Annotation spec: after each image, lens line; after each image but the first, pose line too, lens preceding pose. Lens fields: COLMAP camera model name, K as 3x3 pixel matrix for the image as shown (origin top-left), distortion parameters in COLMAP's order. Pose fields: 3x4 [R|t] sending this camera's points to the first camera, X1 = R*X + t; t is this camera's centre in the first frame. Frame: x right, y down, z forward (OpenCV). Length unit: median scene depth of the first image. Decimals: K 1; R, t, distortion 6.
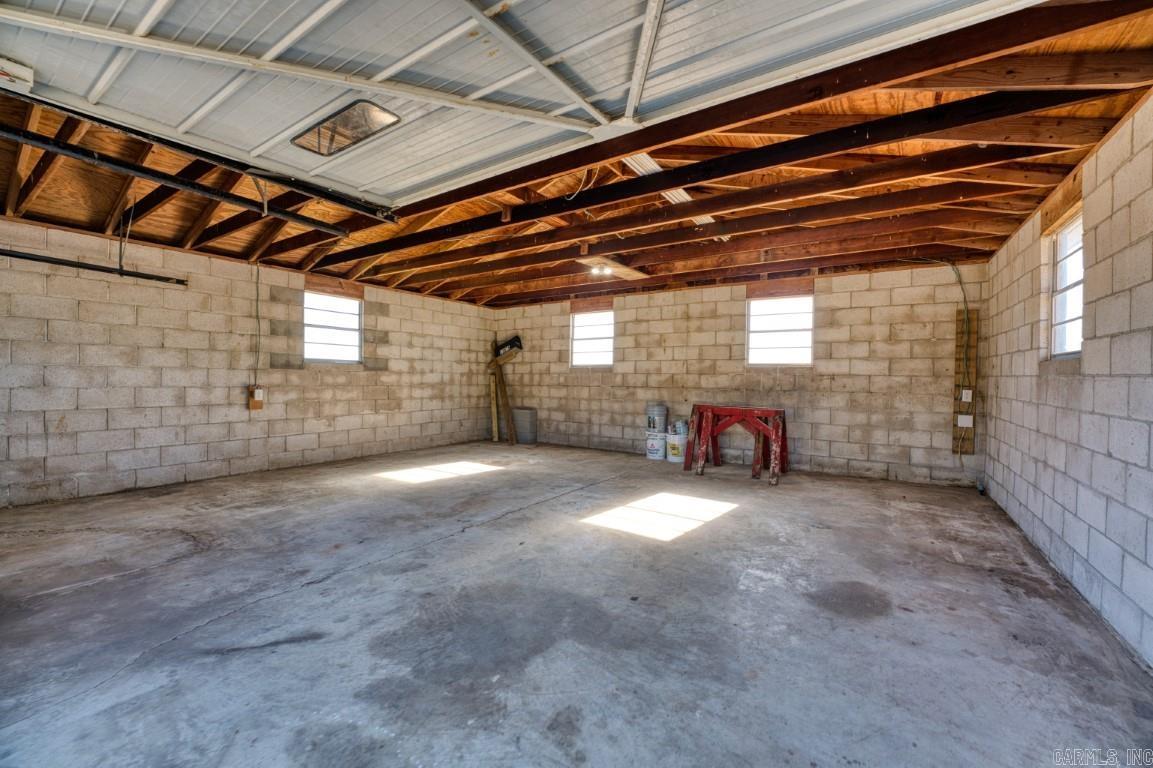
lens RADIAL K [[474.9, 0, 576.5], [0, 474.9, 384.0], [0, 0, 1]] dist [0.000282, 0.000054]
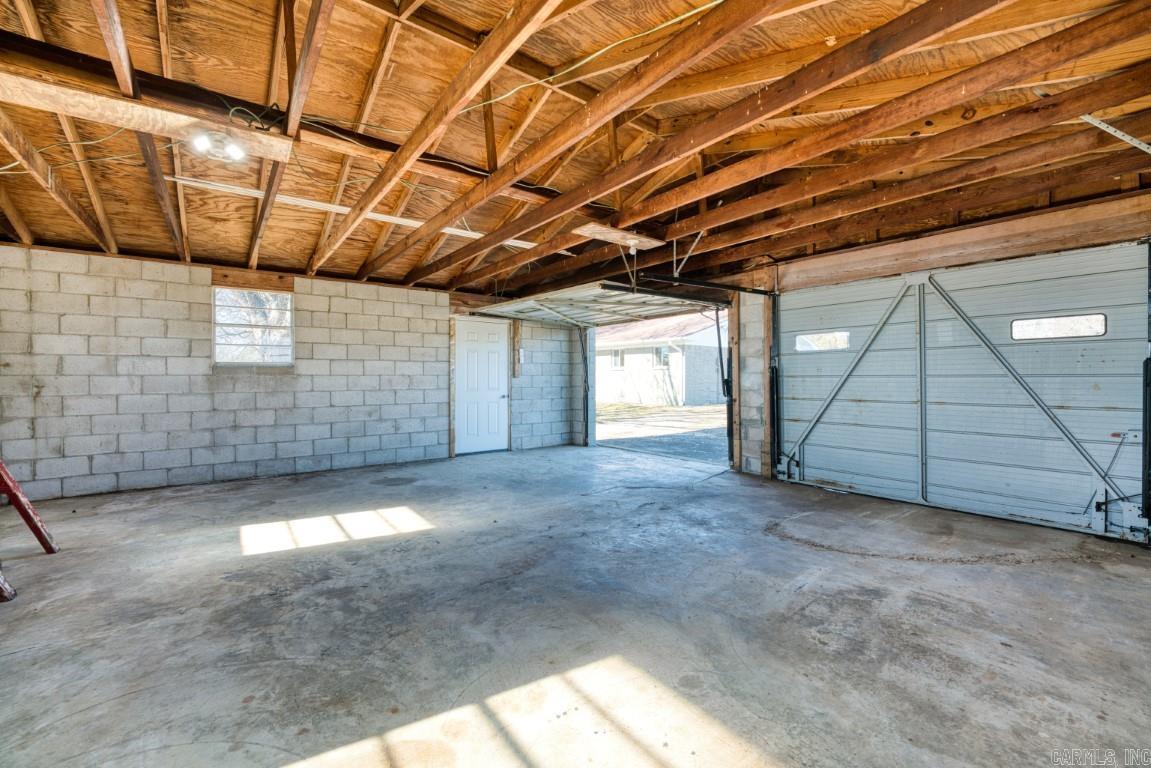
lens RADIAL K [[474.1, 0, 575.5], [0, 474.1, 384.0], [0, 0, 1]] dist [0.000282, 0.000054]
pose [[-0.947393, -0.007788, 0.319978, -0.575881], [0.005137, 0.999205, 0.039530, -0.042418], [-0.320031, 0.039094, -0.946600, 1.814515]]
